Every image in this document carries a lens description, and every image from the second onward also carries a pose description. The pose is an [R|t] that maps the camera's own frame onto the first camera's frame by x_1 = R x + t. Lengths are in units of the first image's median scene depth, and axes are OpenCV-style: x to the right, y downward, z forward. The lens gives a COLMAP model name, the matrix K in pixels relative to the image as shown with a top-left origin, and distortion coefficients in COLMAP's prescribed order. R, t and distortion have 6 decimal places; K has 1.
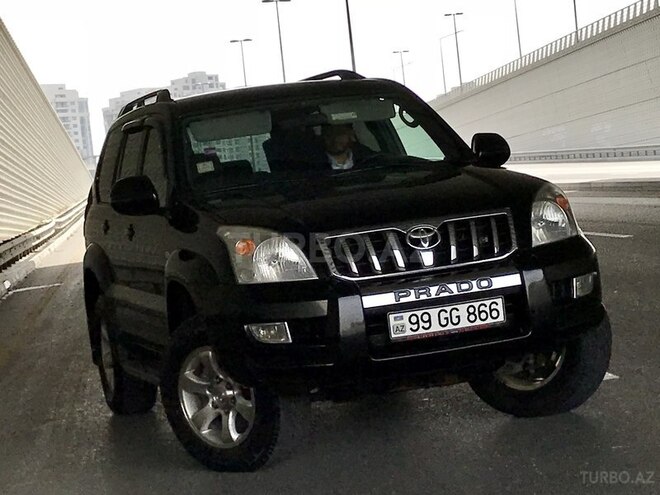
lens RADIAL K [[1799.5, 0, 330.0], [0, 1799.5, 247.5], [0, 0, 1]] dist [0.025702, 0.195955]
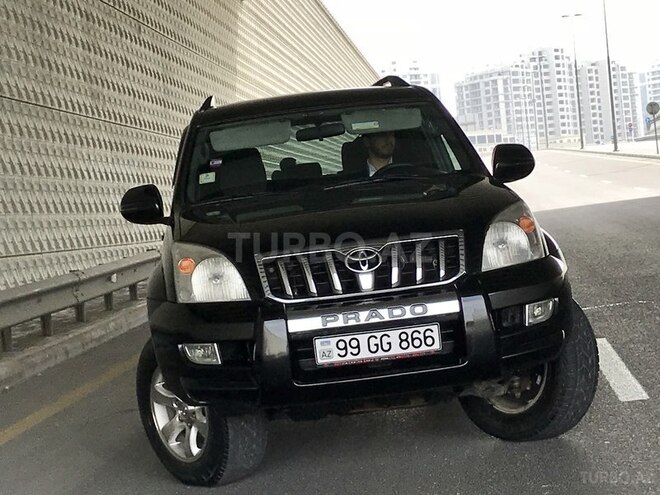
lens RADIAL K [[1706.1, 0, 330.0], [0, 1706.1, 247.5], [0, 0, 1]] dist [0.032018, 0.174141]
pose [[0.978226, 0.021528, -0.206424, 0.226473], [-0.016905, 0.999566, 0.024131, -0.034582], [0.206854, -0.020116, 0.978165, 0.091446]]
